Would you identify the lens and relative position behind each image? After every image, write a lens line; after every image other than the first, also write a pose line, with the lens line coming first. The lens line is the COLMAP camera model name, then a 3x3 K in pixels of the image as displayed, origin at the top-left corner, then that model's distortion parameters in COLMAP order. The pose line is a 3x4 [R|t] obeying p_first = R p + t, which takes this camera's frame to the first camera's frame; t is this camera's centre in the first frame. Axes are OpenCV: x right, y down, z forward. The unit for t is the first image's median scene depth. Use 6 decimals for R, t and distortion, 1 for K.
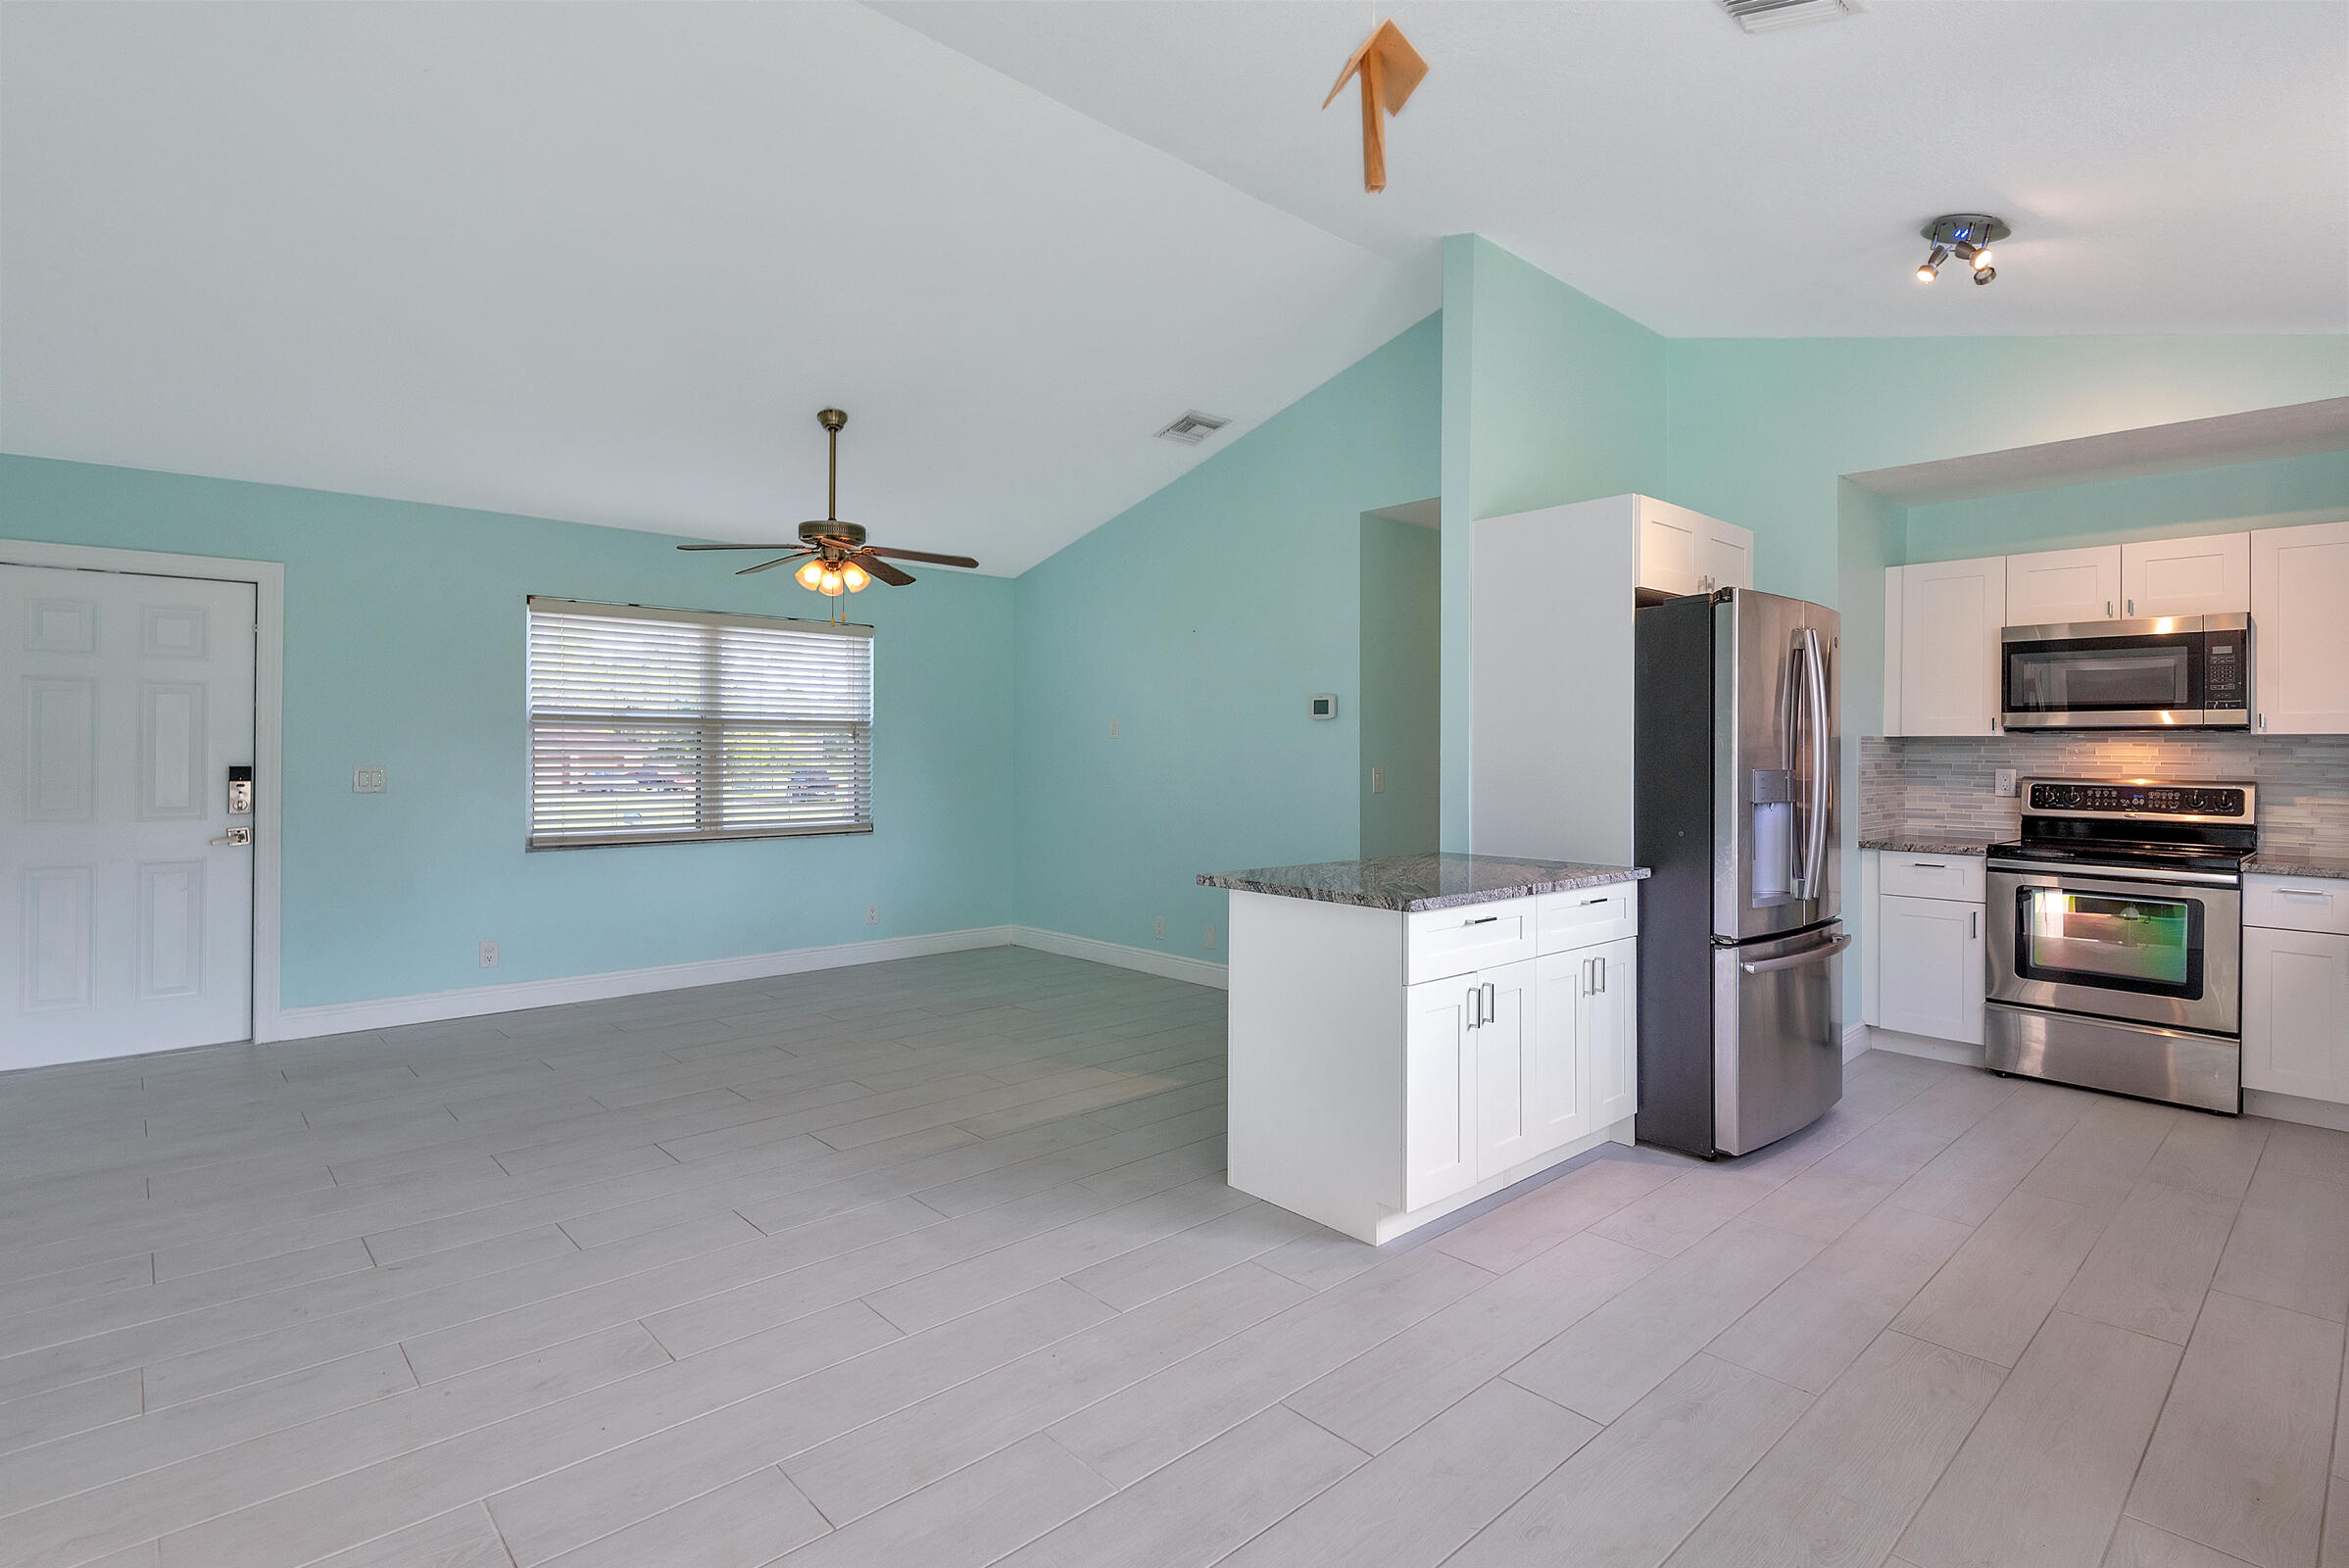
lens RADIAL K [[1128.6, 0, 1198.0], [0, 1128.6, 750.9], [0, 0, 1]] dist [0.019279, -0.023730]
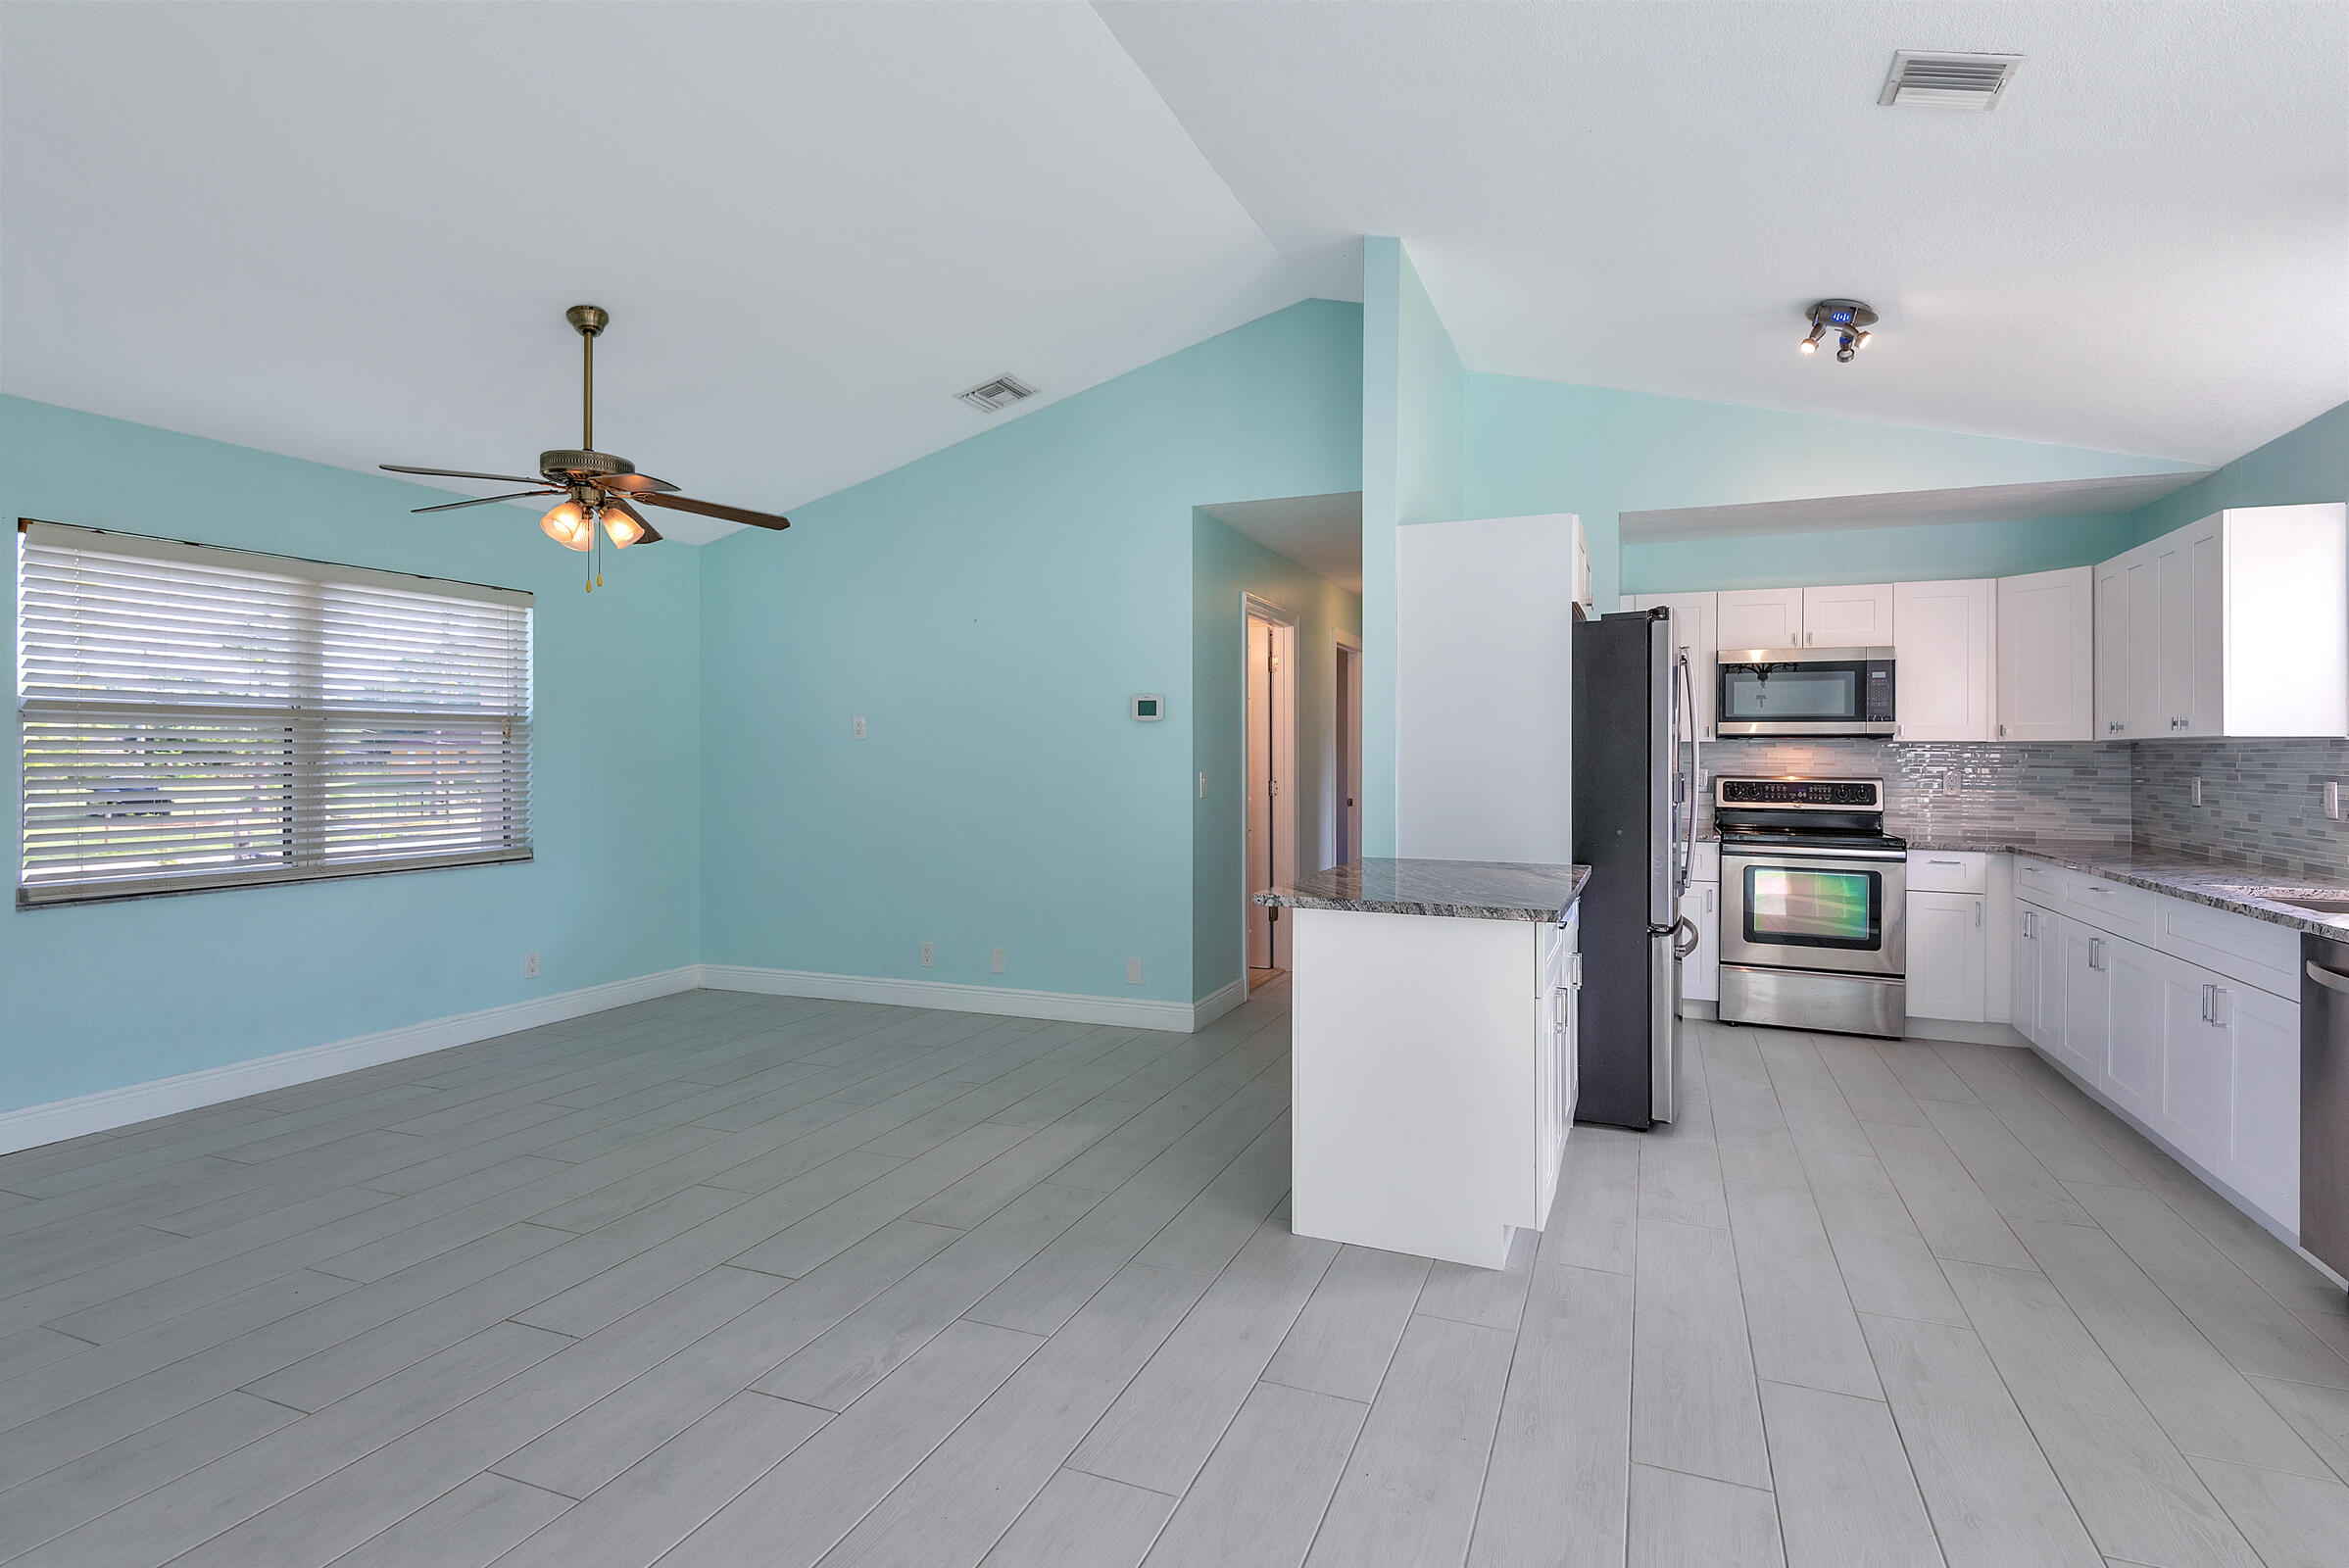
lens RADIAL K [[1134.3, 0, 1199.8], [0, 1134.3, 756.1], [0, 0, 1]] dist [0.023725, -0.022445]
pose [[0.904694, -0.002117, 0.426057, -0.299302], [0.000070, 0.999988, 0.004819, -0.003707], [-0.426062, -0.004330, 0.904683, 0.141960]]
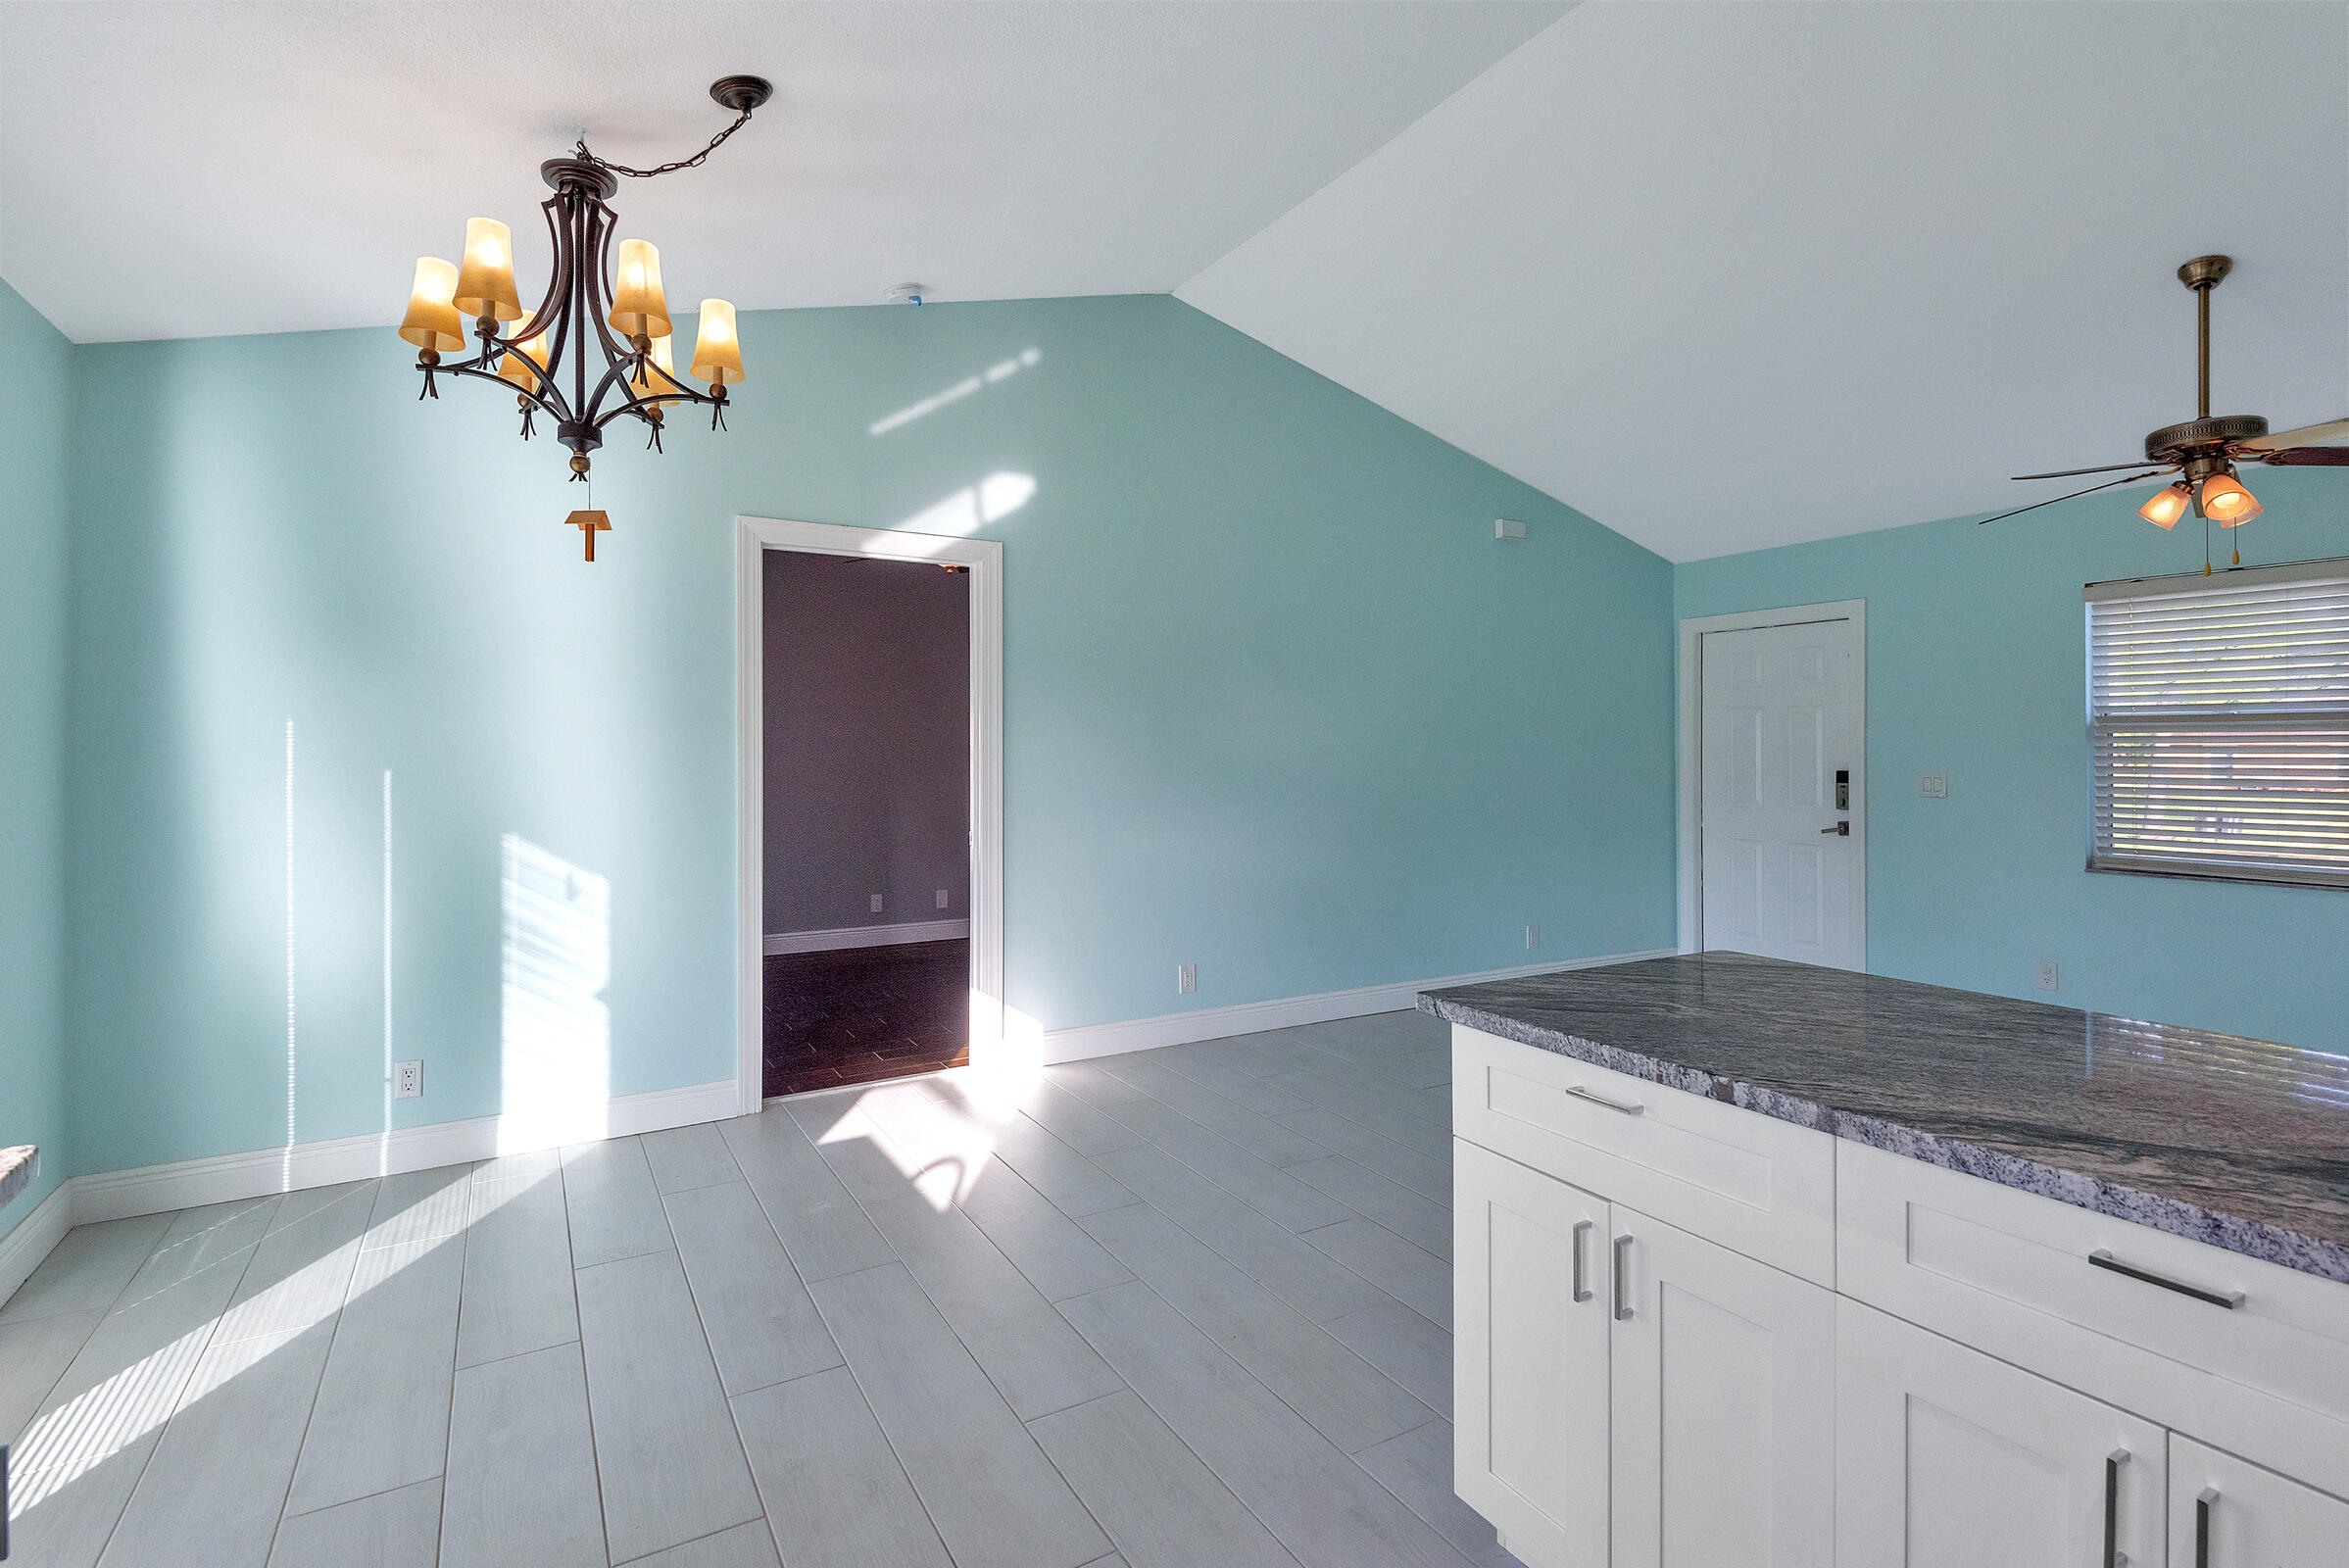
lens RADIAL K [[1128.6, 0, 1198.0], [0, 1128.6, 750.9], [0, 0, 1]] dist [0.019279, -0.023730]
pose [[-0.207572, -0.003220, -0.978215, 0.498403], [-0.001649, 0.999994, -0.002941, -0.002154], [0.978218, 0.001003, -0.207576, 0.591500]]
